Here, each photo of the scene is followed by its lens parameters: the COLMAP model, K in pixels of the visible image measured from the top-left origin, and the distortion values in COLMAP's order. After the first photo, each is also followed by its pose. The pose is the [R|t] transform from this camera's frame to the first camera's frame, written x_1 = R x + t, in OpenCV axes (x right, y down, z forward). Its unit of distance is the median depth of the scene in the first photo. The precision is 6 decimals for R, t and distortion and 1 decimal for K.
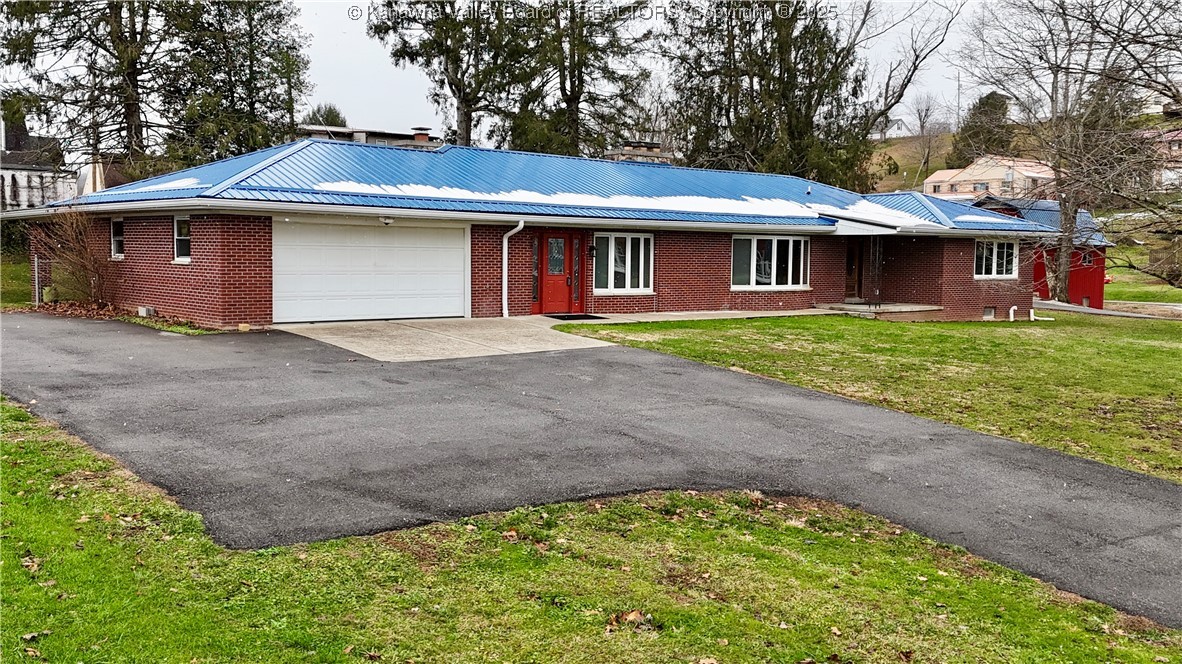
lens RADIAL K [[836.7, 0, 591.0], [0, 836.7, 332.0], [0, 0, 1]] dist [0.088239, -0.001140]
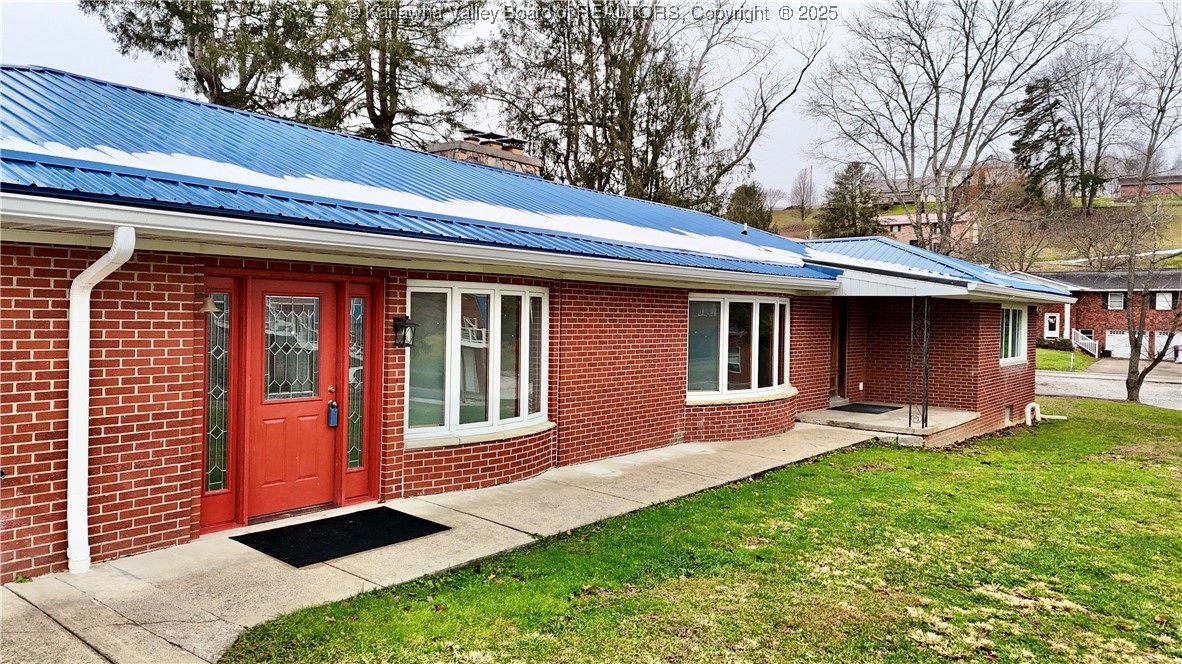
lens RADIAL K [[836.7, 0, 591.0], [0, 836.7, 332.0], [0, 0, 1]] dist [0.088239, -0.001140]
pose [[0.977816, -0.000216, 0.209465, 0.004299], [0.015163, 0.997449, -0.069752, -0.052915], [-0.208916, 0.071381, 0.975325, 0.475790]]
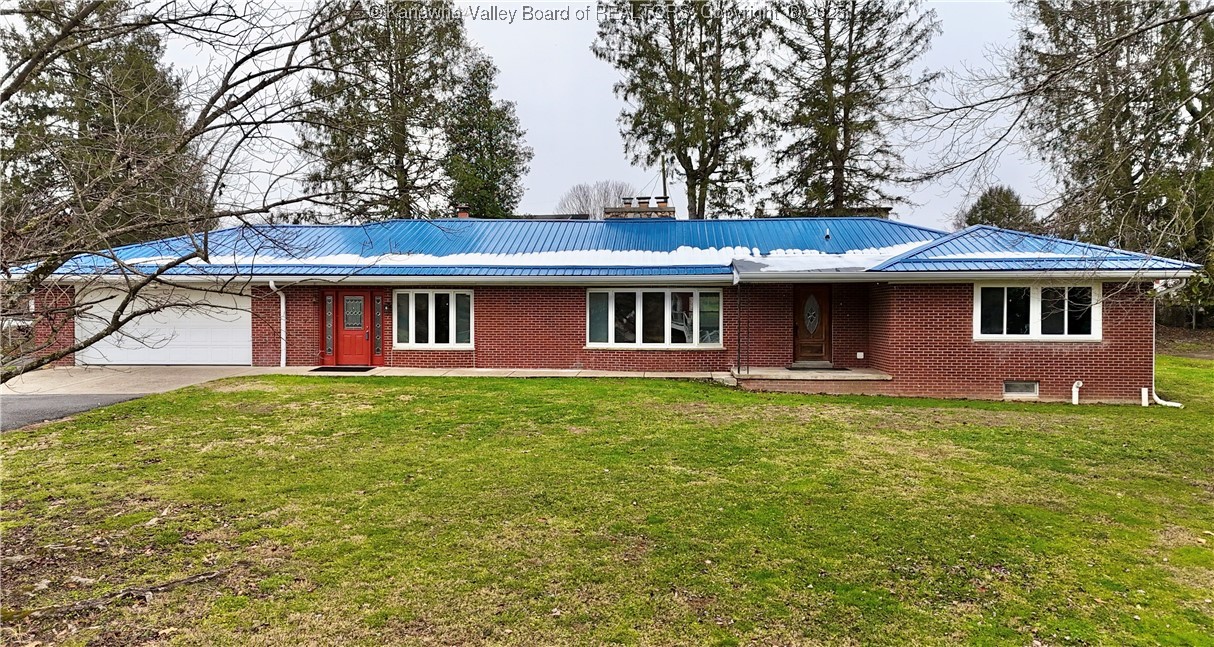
lens RADIAL K [[660.8, 0, 607.0], [0, 660.8, 323.5], [0, 0, 1]] dist [0.000623, 0.000104]
pose [[0.790678, -0.000148, -0.612232, 0.565897], [-0.045321, 0.997242, -0.058772, -0.030892], [0.610552, 0.074216, 0.788491, 0.394991]]
